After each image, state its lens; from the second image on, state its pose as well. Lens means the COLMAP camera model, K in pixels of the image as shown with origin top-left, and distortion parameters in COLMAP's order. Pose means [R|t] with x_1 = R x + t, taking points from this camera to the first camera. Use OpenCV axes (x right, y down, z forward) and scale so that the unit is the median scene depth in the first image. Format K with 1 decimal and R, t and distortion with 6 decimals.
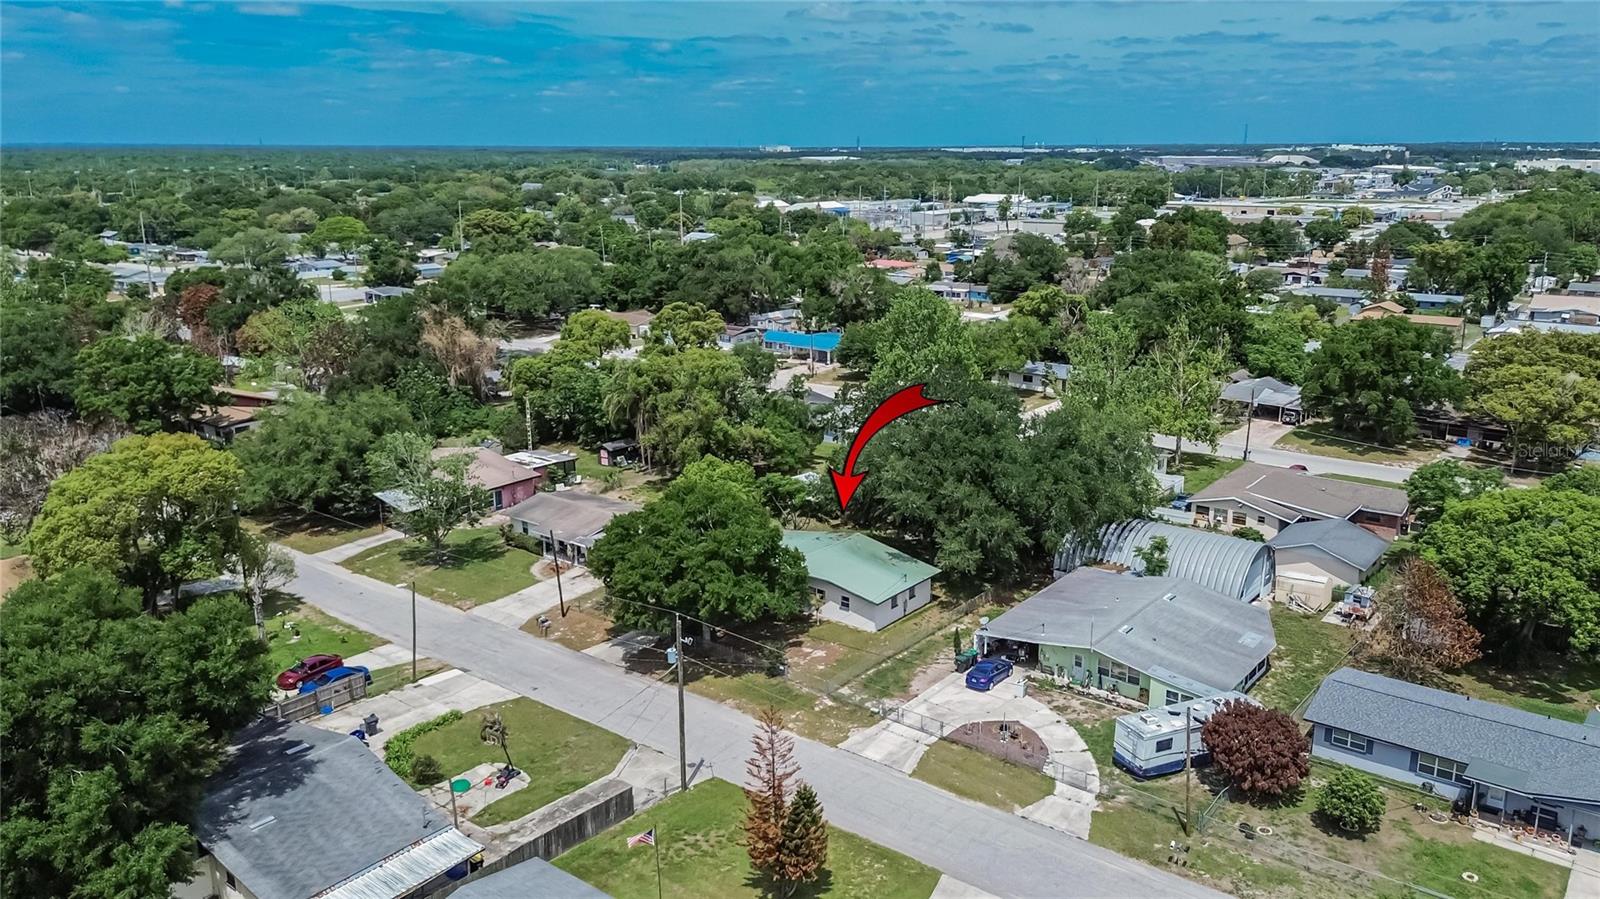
lens RADIAL K [[1208.8, 0, 800.0], [0, 1208.8, 449.5], [0, 0, 1]] dist [0.006724, 0.002514]
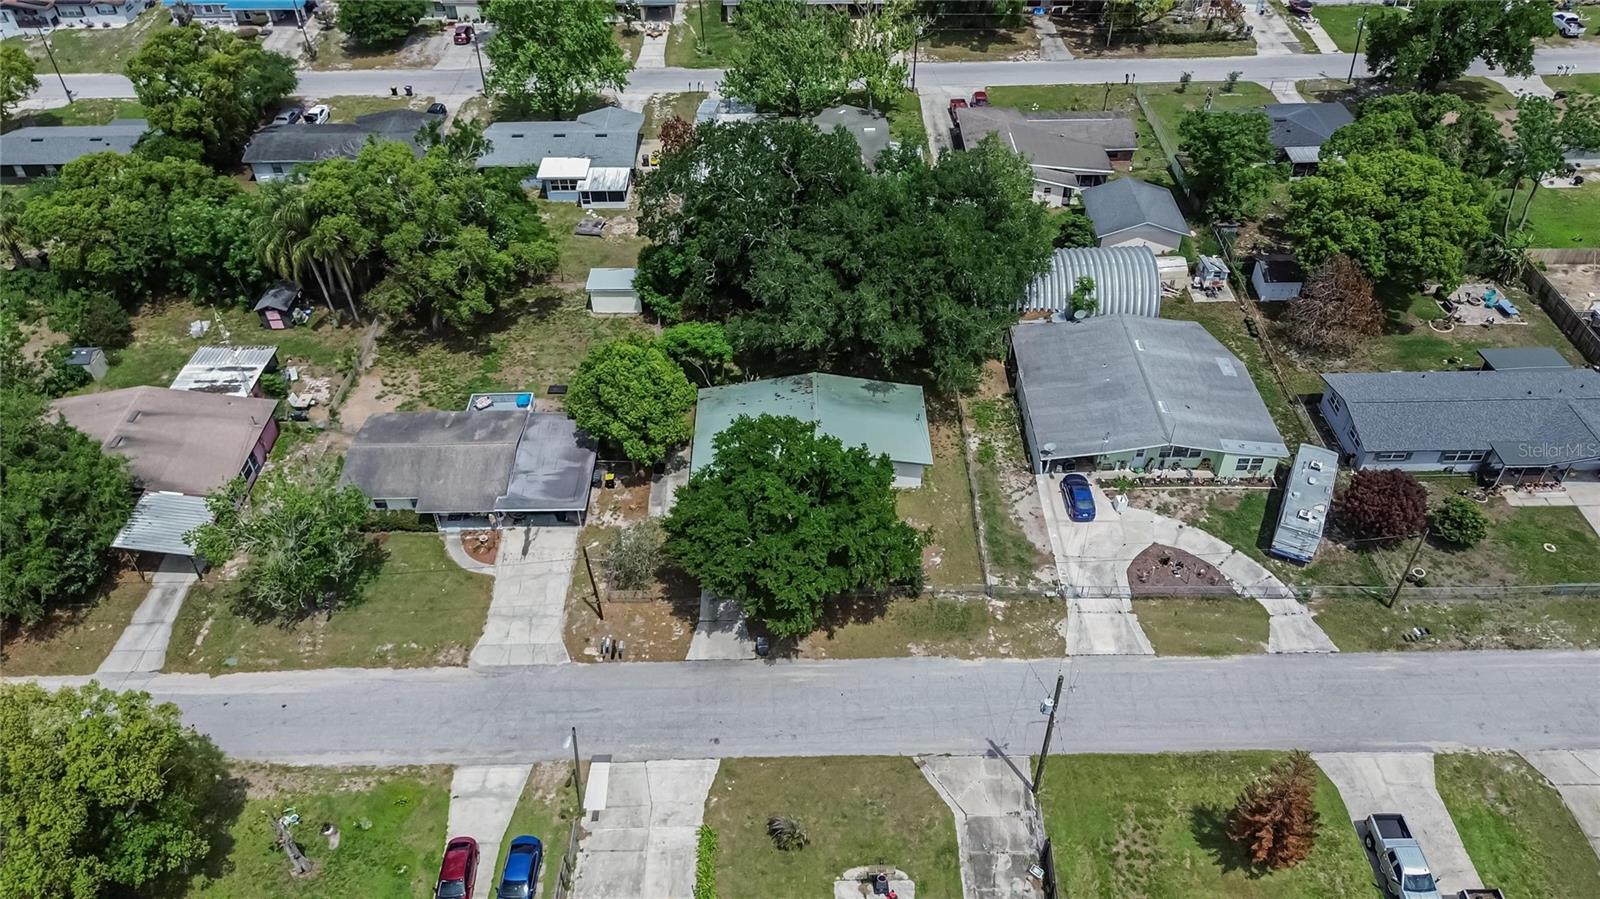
lens RADIAL K [[1208.8, 0, 800.0], [0, 1208.8, 449.5], [0, 0, 1]] dist [0.006724, 0.002514]
pose [[0.776672, -0.422826, 0.466904, -0.507116], [0.171617, 0.855227, 0.489013, -0.406415], [-0.606076, -0.299675, 0.736795, 0.405757]]
